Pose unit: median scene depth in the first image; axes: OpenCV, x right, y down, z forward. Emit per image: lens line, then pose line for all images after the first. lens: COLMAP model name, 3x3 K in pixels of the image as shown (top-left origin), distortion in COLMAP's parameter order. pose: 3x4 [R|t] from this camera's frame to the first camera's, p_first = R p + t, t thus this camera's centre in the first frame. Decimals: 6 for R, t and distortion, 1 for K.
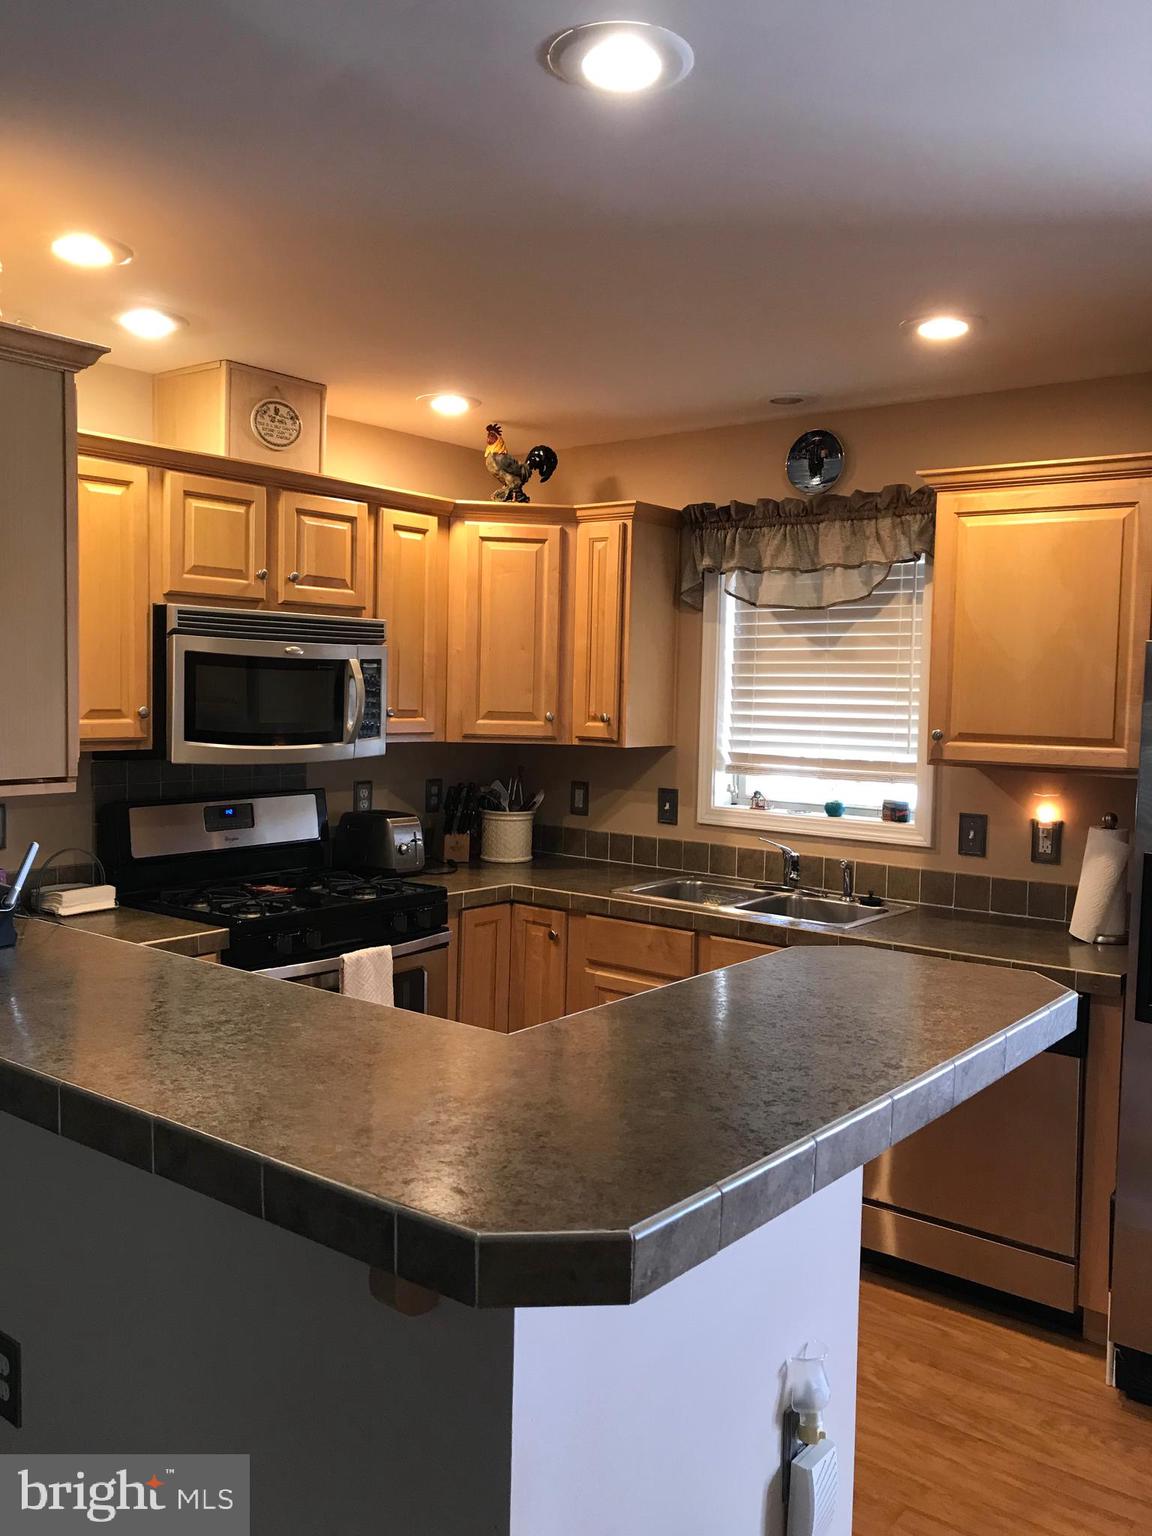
lens RADIAL K [[1264.8, 0, 574.0], [0, 1264.8, 769.3], [0, 0, 1]] dist [0.016829, -0.004781]
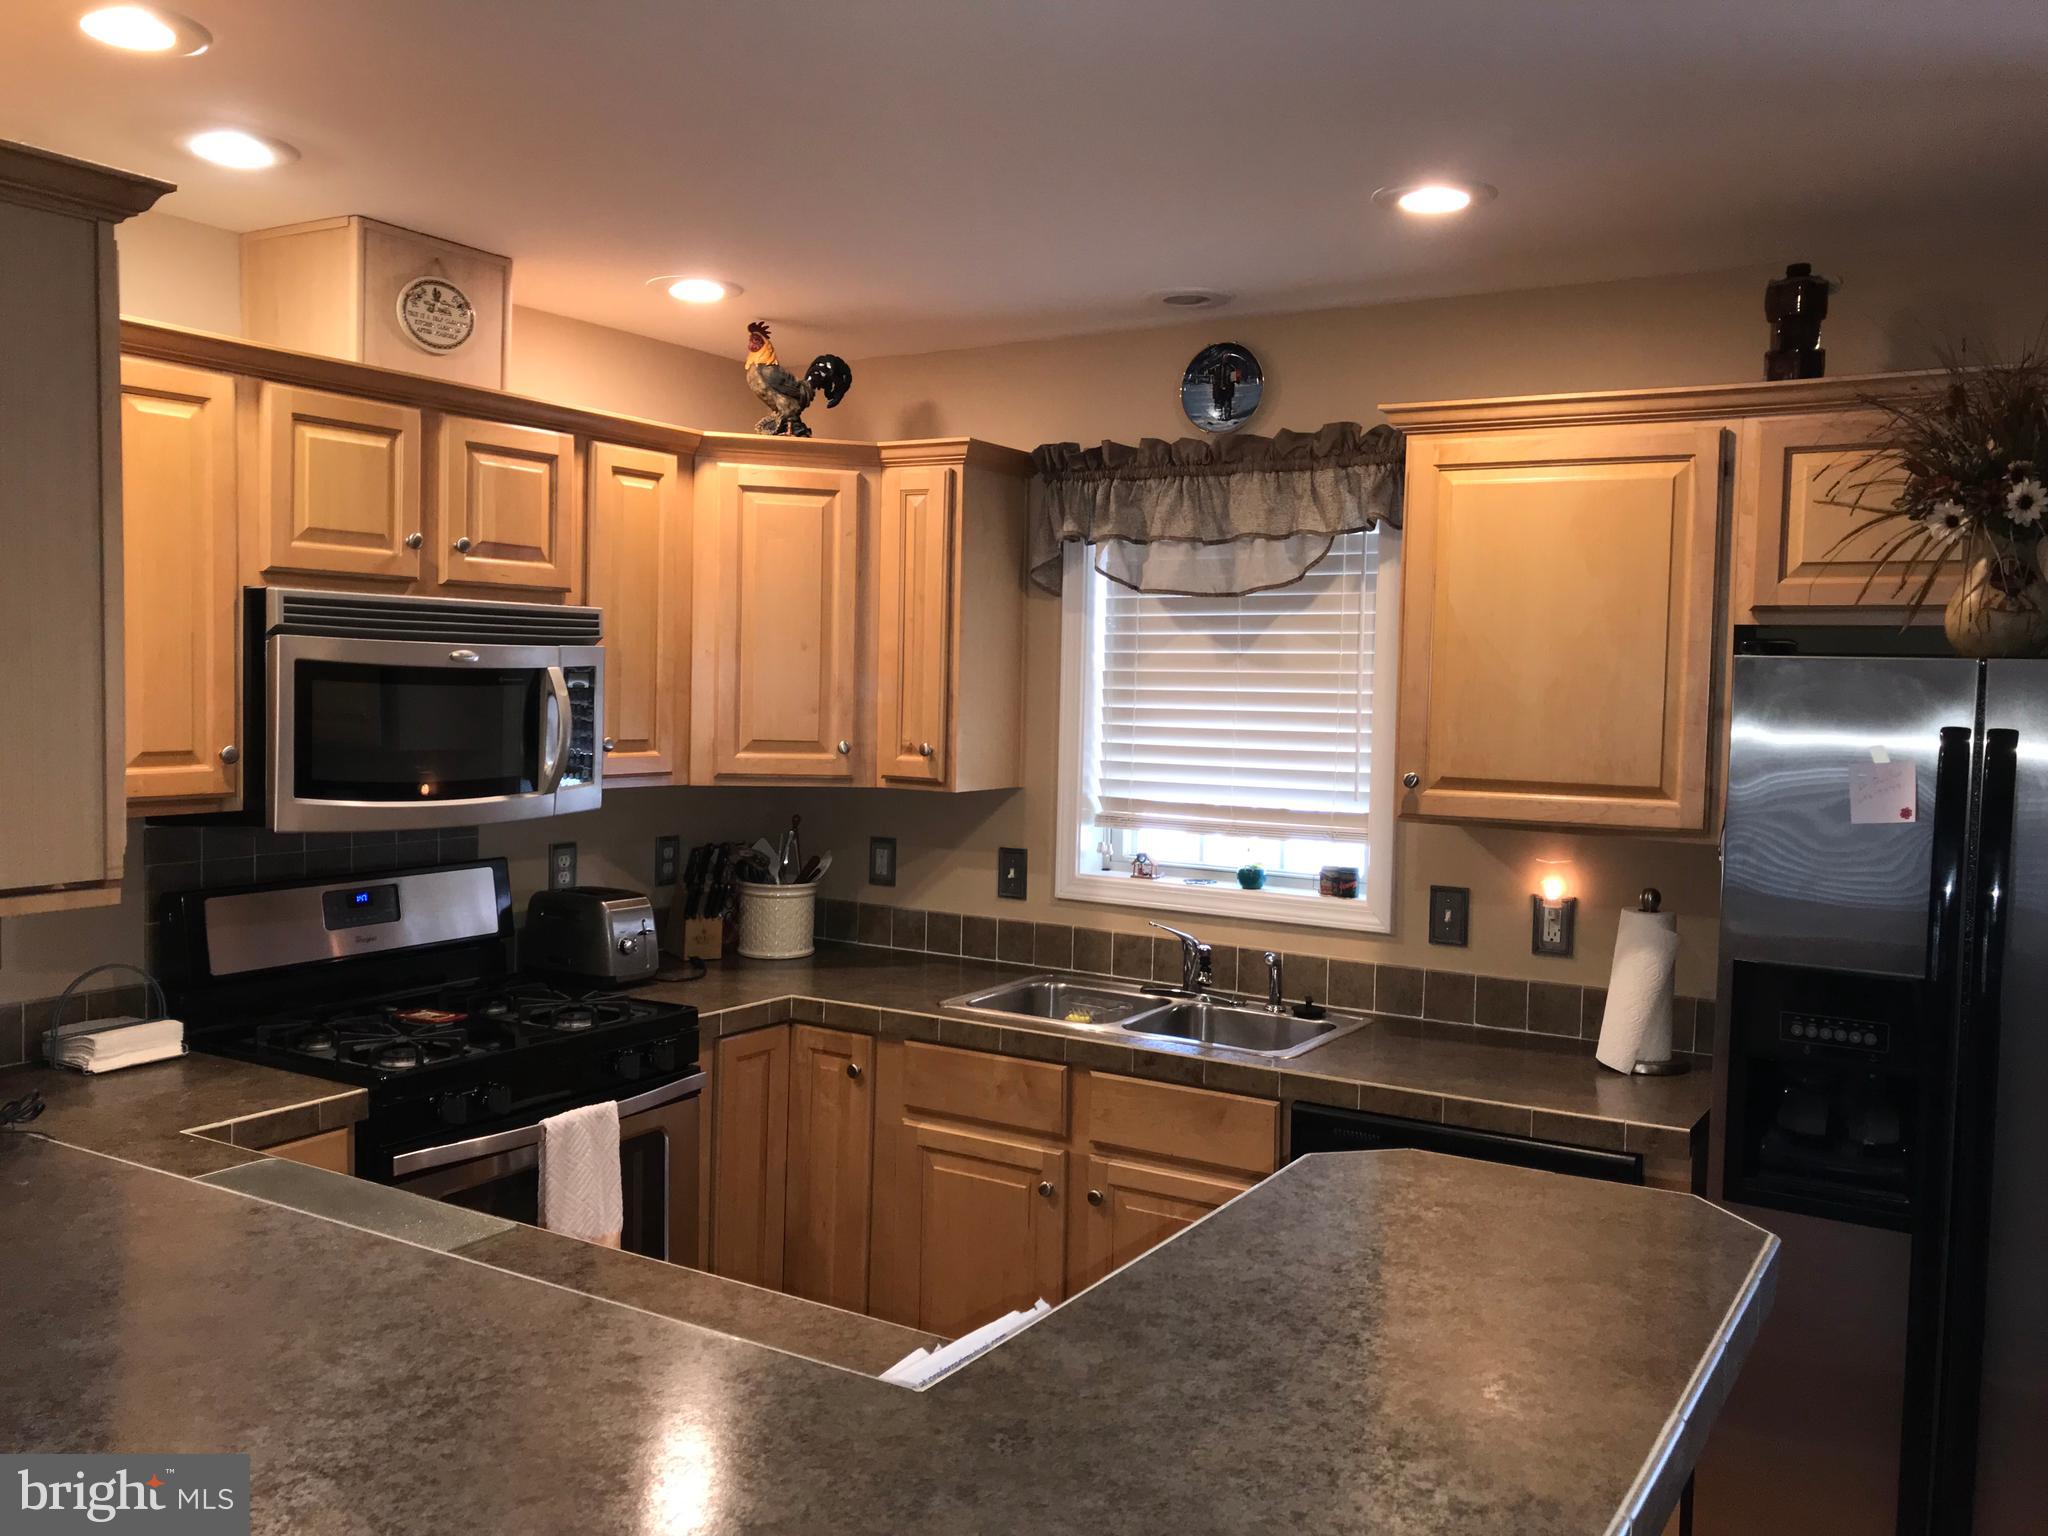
lens RADIAL K [[1686.4, 0, 1010.9], [0, 1686.4, 767.3], [0, 0, 1]] dist [0.016829, -0.004781]
pose [[0.993561, -0.005550, 0.113159, -0.036251], [0.006670, 0.999932, -0.009524, -0.024201], [-0.113099, 0.010217, 0.993531, 0.086664]]
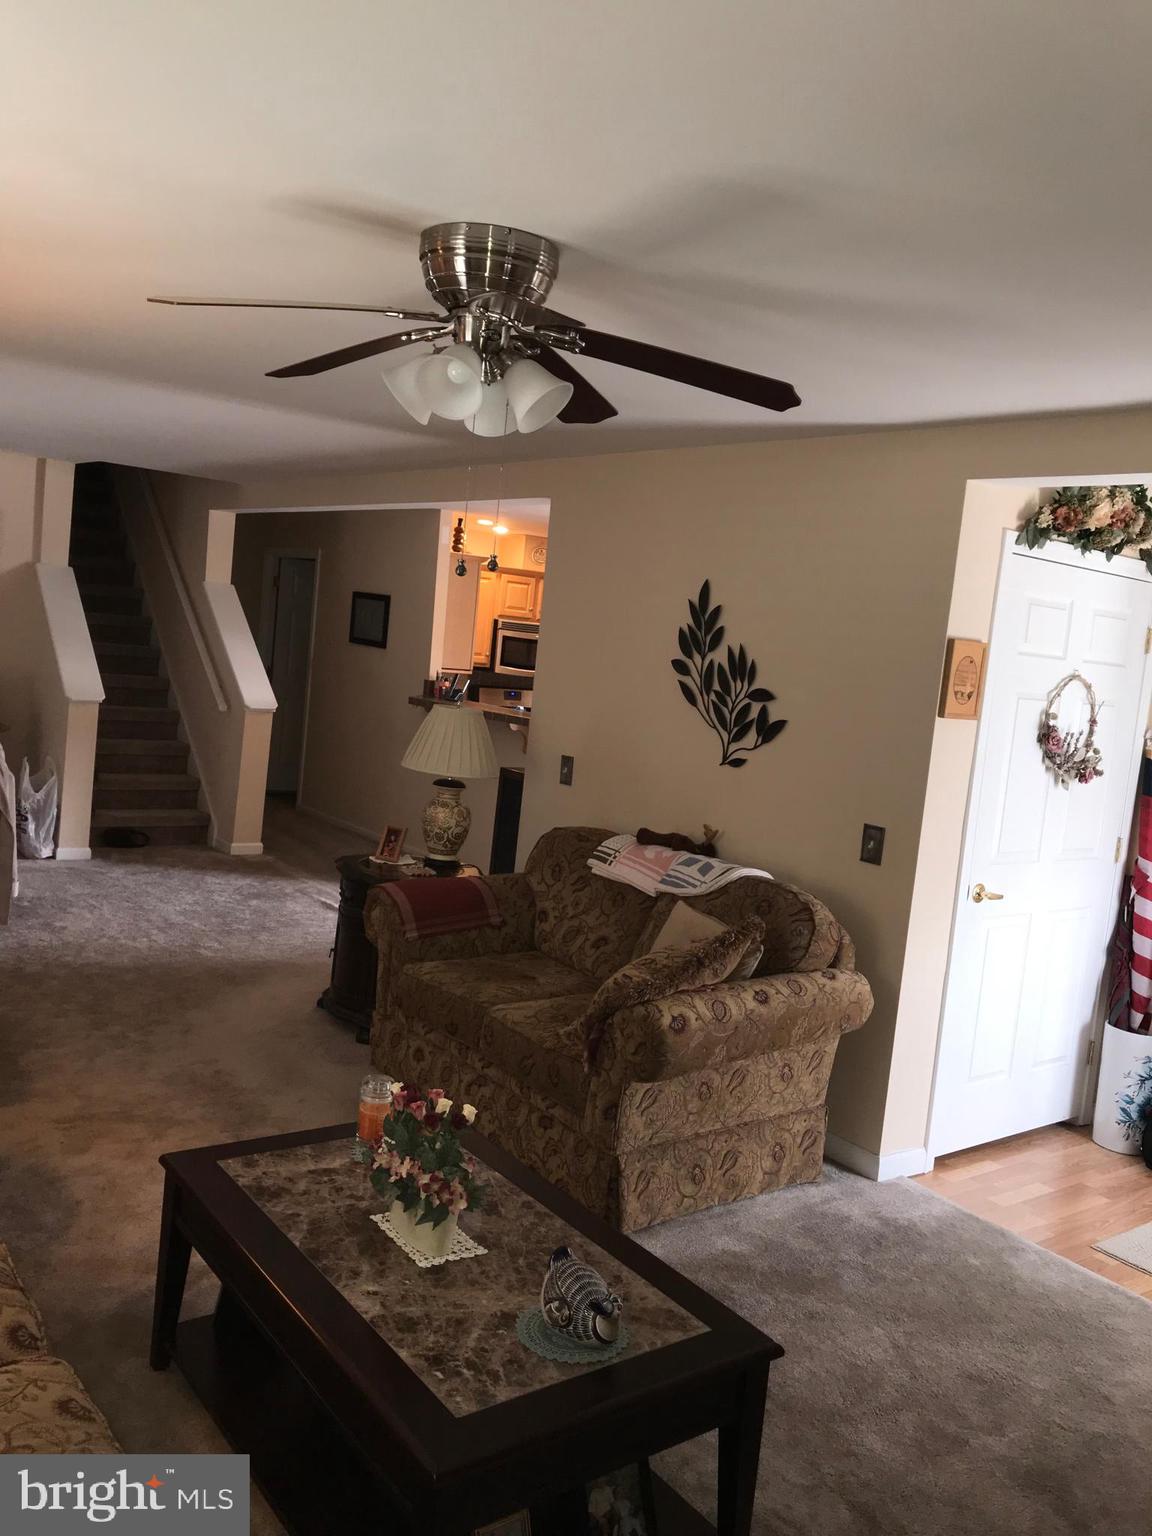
lens RADIAL K [[1264.8, 0, 575.4], [0, 1264.8, 766.3], [0, 0, 1]] dist [0.016829, -0.004781]
pose [[0.970648, 0.094672, -0.221087, 0.482874], [-0.089655, 0.995438, 0.032644, 0.089484], [0.223169, -0.011864, 0.974708, -1.651289]]
